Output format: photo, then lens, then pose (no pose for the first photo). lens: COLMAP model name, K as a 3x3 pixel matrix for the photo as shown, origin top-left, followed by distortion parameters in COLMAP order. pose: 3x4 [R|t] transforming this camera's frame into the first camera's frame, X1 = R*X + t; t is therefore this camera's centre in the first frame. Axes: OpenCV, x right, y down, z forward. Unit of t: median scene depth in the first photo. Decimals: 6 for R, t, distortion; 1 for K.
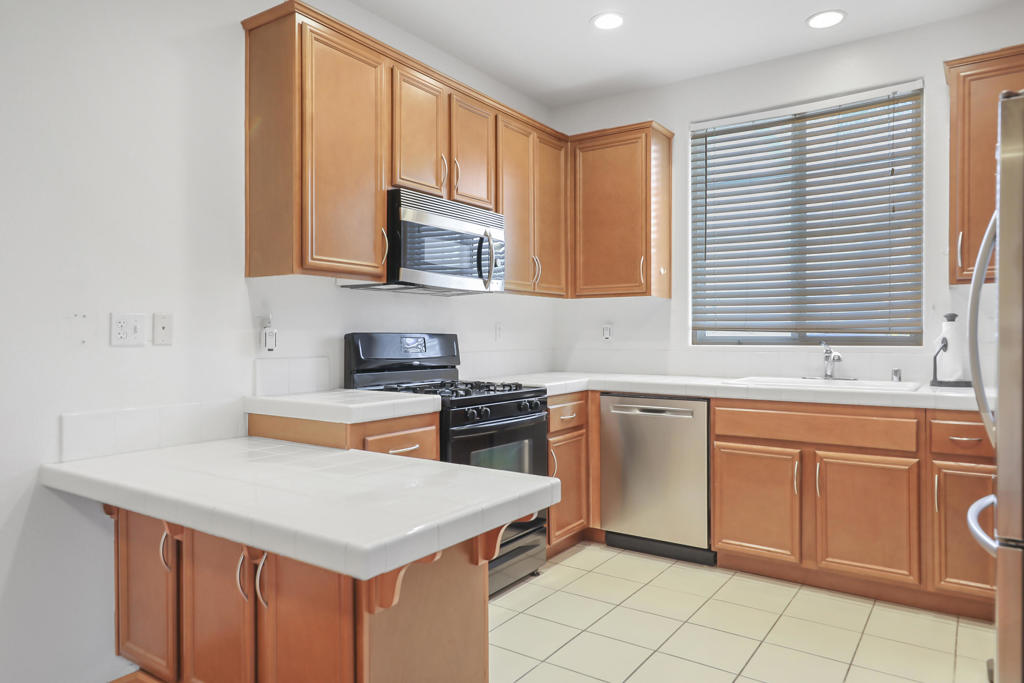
lens RADIAL K [[639.9, 0, 509.0], [0, 639.9, 337.1], [0, 0, 1]] dist [-0.006809, 0.003518]
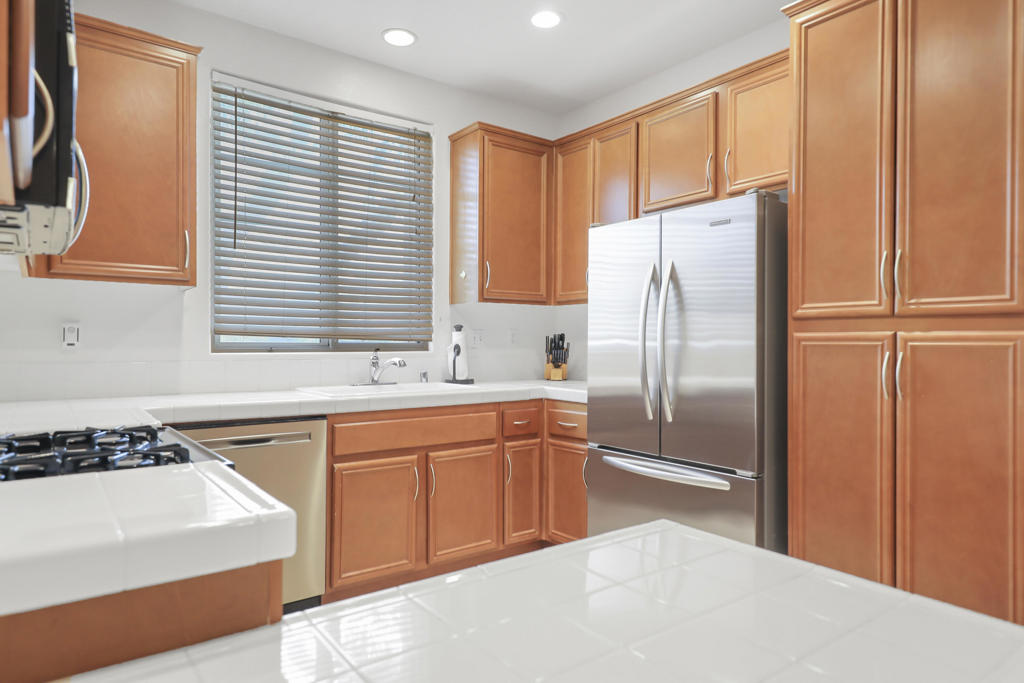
lens RADIAL K [[618.3, 0, 515.3], [0, 618.3, 342.0], [0, 0, 1]] dist [0.001804, -0.000921]
pose [[0.299669, 0.003515, 0.954037, -0.390382], [-0.004268, 0.999988, -0.002343, -0.001489], [-0.954034, -0.003369, 0.299680, 0.498273]]
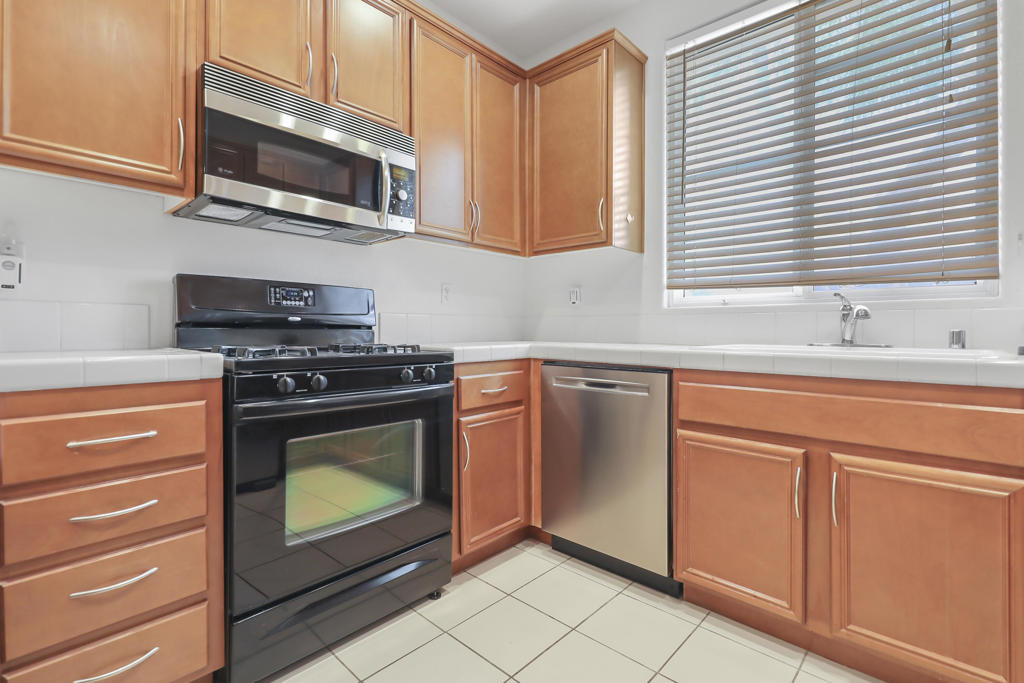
lens RADIAL K [[468.1, 0, 519.4], [0, 468.1, 327.9], [0, 0, 1]] dist [-0.001648, -0.002170]
pose [[0.993124, 0.006785, -0.116868, 0.198231], [-0.007065, 0.999973, -0.001981, 0.049676], [0.116851, 0.002793, 0.993145, 0.440348]]
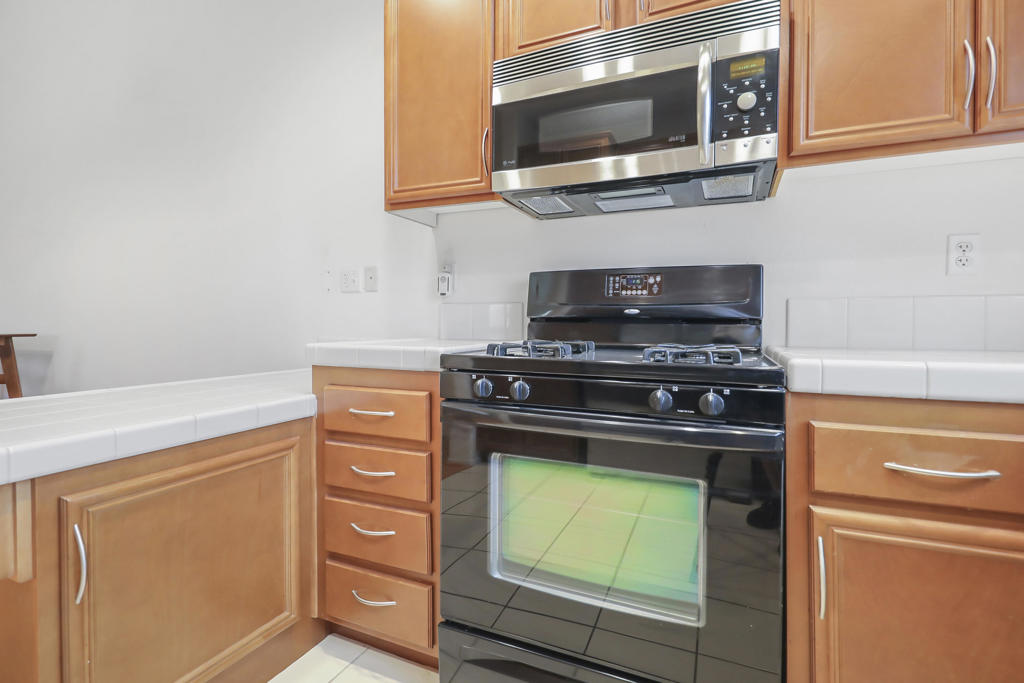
lens RADIAL K [[461.8, 0, 521.7], [0, 461.8, 327.8], [0, 0, 1]] dist [-0.003140, -0.000106]
pose [[0.200459, 0.012502, -0.979622, 0.292040], [-0.004016, 0.999921, 0.011939, 0.050405], [0.979694, 0.001541, 0.200493, 0.771042]]
